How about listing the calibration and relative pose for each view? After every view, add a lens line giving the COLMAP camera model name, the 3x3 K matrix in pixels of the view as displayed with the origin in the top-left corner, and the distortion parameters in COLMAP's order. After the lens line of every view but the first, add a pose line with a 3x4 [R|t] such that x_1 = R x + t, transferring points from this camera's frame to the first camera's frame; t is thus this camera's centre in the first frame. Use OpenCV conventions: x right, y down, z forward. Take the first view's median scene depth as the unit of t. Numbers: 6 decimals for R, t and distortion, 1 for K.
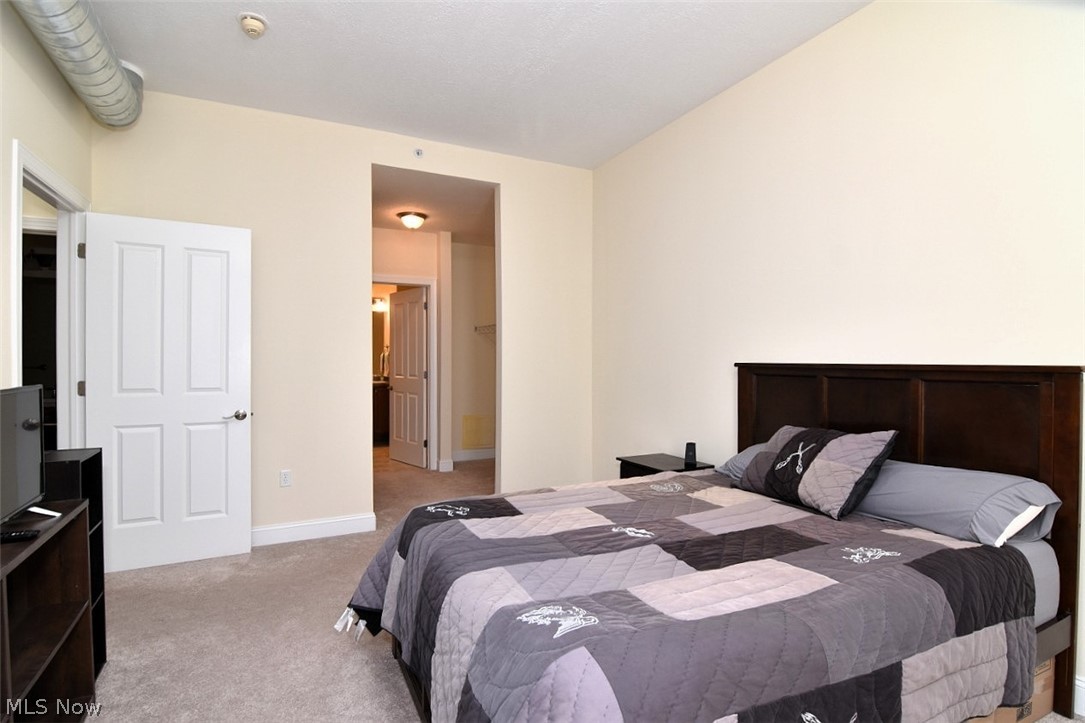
lens RADIAL K [[532.2, 0, 540.3], [0, 532.2, 362.6], [0, 0, 1]] dist [0.001859, -0.011870]
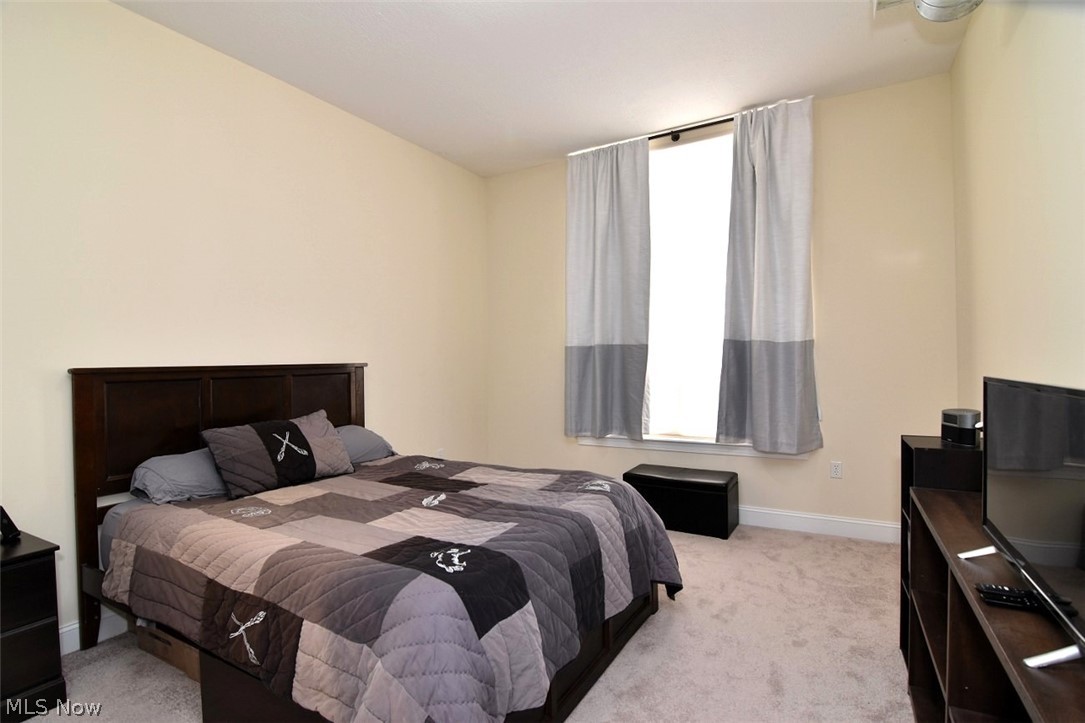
lens RADIAL K [[532.2, 0, 540.3], [0, 532.2, 362.6], [0, 0, 1]] dist [0.001859, -0.011870]
pose [[-0.554234, 0.007195, 0.832330, -0.843503], [0.027880, 0.999562, 0.009924, 0.004148], [-0.831894, 0.028706, -0.554192, 1.281722]]
